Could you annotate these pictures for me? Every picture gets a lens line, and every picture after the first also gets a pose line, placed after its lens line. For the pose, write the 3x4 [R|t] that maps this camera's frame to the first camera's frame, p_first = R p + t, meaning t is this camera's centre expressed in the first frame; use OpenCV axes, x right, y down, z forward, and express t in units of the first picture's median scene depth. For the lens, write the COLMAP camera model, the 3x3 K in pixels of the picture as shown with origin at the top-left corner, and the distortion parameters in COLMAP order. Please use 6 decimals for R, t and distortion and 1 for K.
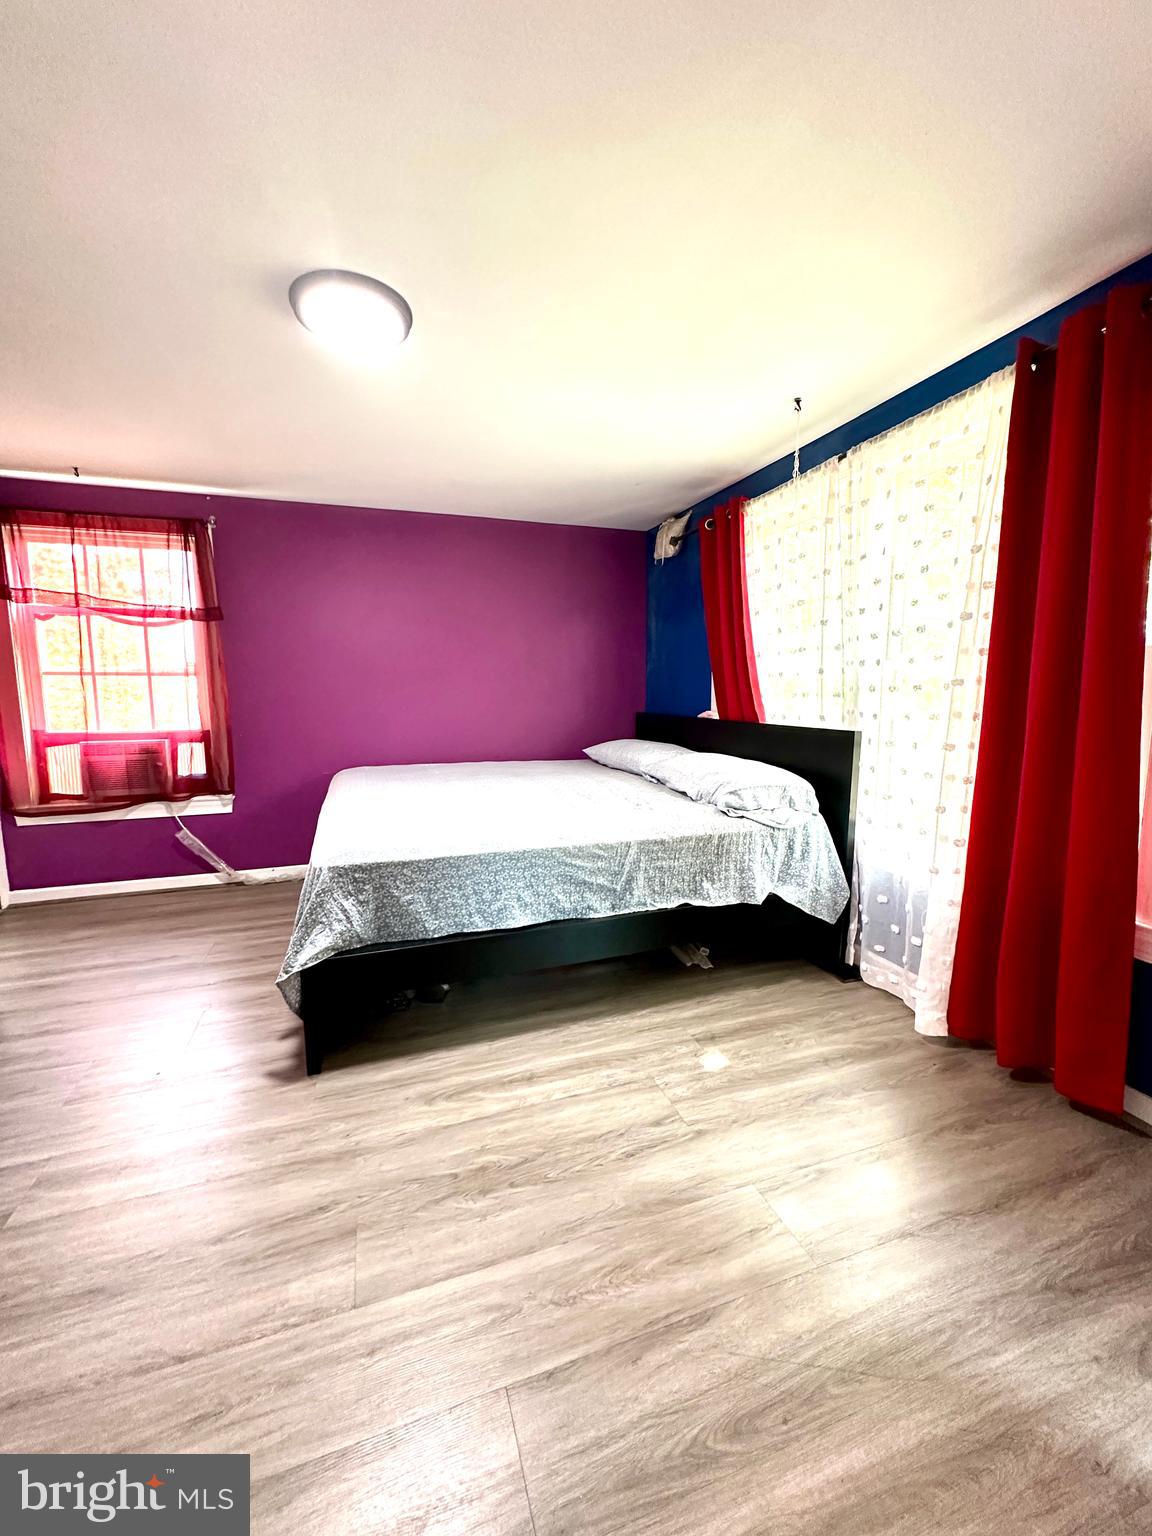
lens RADIAL K [[623.0, 0, 576.0], [0, 623.0, 768.0], [0, 0, 1]] dist [-0.002784, -0.000064]
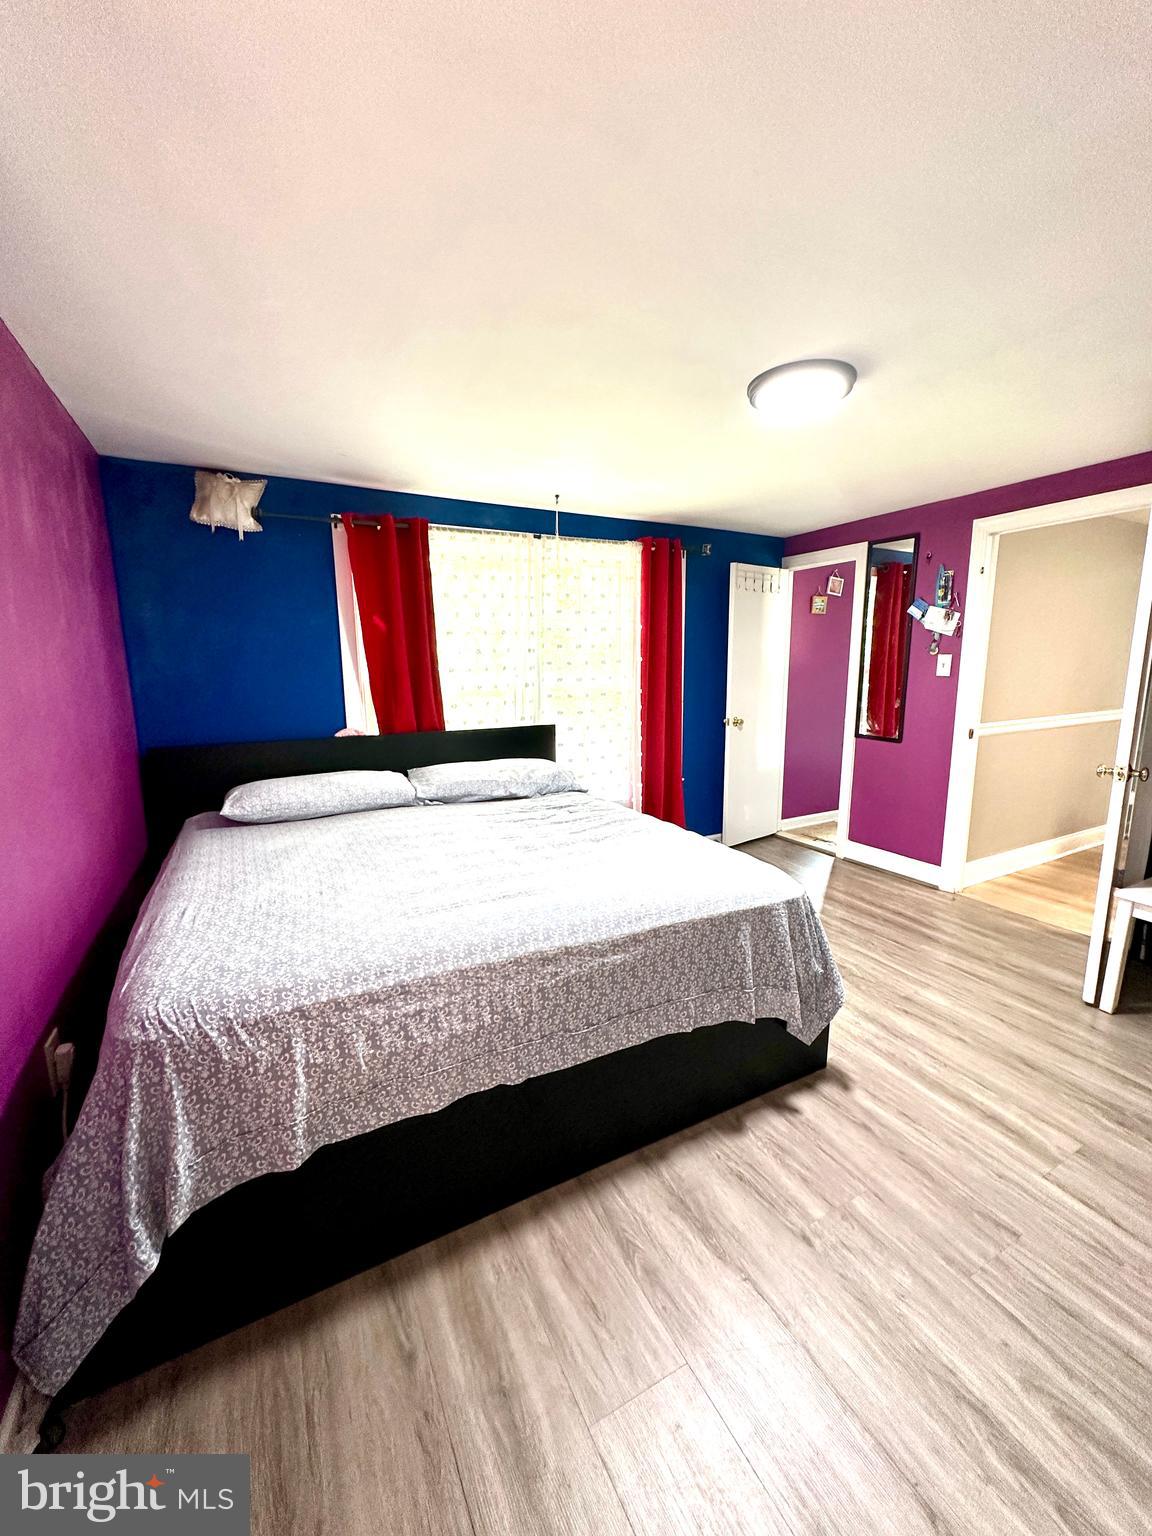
lens RADIAL K [[623.0, 0, 576.0], [0, 623.0, 768.0], [0, 0, 1]] dist [-0.002784, -0.000064]
pose [[-0.176071, -0.167042, 0.970101, -1.064687], [0.129263, 0.973040, 0.191009, -0.240141], [-0.975853, 0.159029, -0.149732, 1.199402]]
